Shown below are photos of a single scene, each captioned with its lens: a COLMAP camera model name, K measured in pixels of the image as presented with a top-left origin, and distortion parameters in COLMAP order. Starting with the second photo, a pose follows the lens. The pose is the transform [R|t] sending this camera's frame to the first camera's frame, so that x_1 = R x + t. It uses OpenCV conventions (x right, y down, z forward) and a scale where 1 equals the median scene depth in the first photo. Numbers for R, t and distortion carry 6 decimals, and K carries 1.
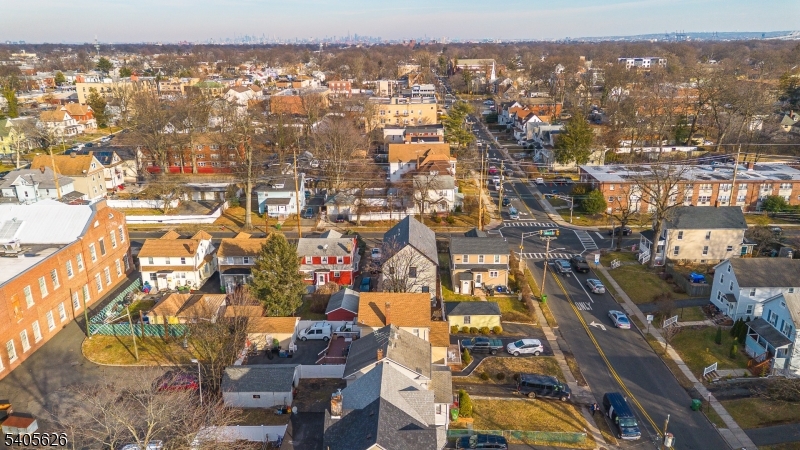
lens RADIAL K [[558.4, 0, 400.3], [0, 558.4, 224.5], [0, 0, 1]] dist [0.040414, -0.022481]
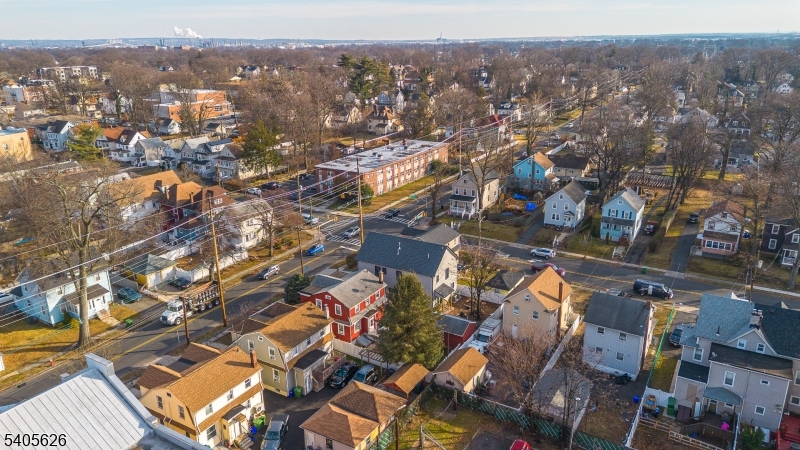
lens RADIAL K [[558.4, 0, 401.3], [0, 558.4, 224.0], [0, 0, 1]] dist [0.040414, -0.022481]
pose [[0.502771, -0.263007, 0.823437, -0.568187], [0.272110, 0.952315, 0.138027, -0.113020], [-0.820474, 0.154670, 0.550363, 0.323999]]
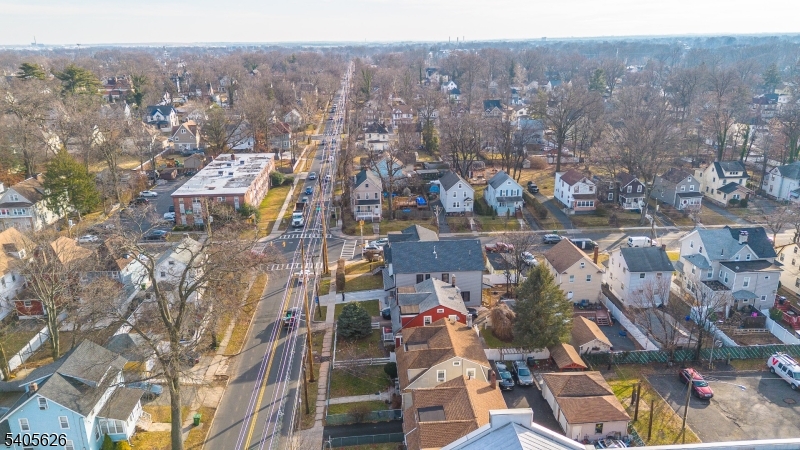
lens RADIAL K [[558.4, 0, 399.1], [0, 558.4, 226.5], [0, 0, 1]] dist [0.040414, -0.022481]
pose [[-0.089517, -0.299448, 0.949904, -0.656018], [0.320868, 0.894214, 0.312130, -0.250999], [-0.942884, 0.332734, 0.016036, 0.735969]]
